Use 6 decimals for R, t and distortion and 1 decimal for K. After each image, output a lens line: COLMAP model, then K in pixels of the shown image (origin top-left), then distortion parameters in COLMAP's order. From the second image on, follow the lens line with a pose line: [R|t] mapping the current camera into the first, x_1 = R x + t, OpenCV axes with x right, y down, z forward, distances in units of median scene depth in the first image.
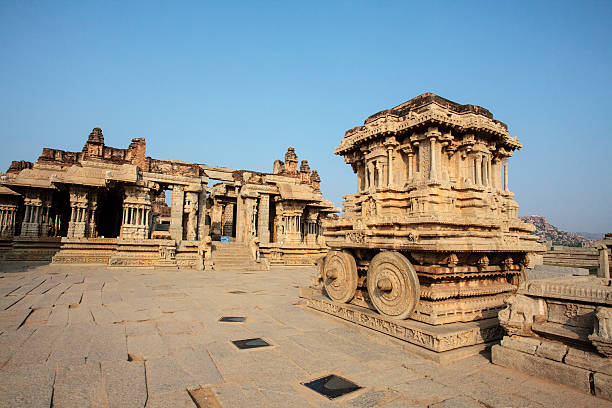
lens RADIAL K [[335.7, 0, 306.0], [0, 335.7, 204.0], [0, 0, 1]] dist [-0.076816, 0.040177]
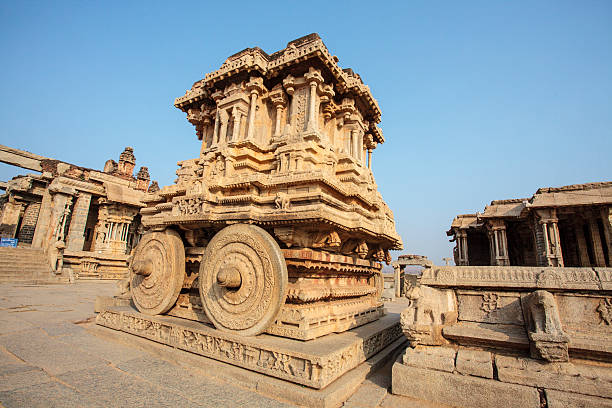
lens RADIAL K [[296.1, 0, 306.0], [0, 296.1, 204.0], [0, 0, 1]] dist [-0.086800, 0.041403]
pose [[0.870058, 0.127016, 0.476304, 0.078100], [-0.079161, 0.989695, -0.119319, 0.144713], [-0.486551, 0.066110, 0.871147, 0.410961]]
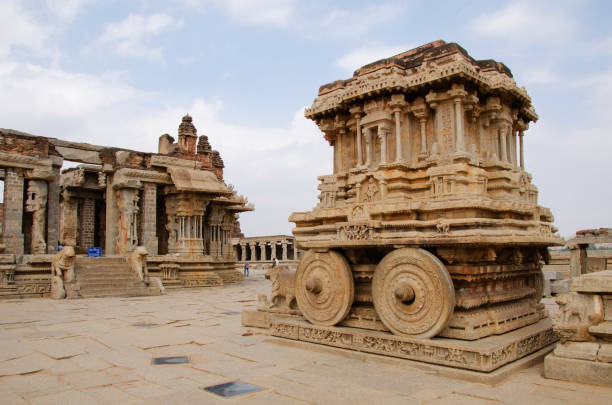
lens RADIAL K [[471.2, 0, 306.8], [0, 471.2, 213.3], [0, 0, 1]] dist [-0.156536, 0.095276]
pose [[0.966658, -0.008498, 0.255931, -0.207169], [0.002883, 0.999747, 0.022307, 0.037223], [-0.256056, -0.020826, 0.966438, 0.057700]]
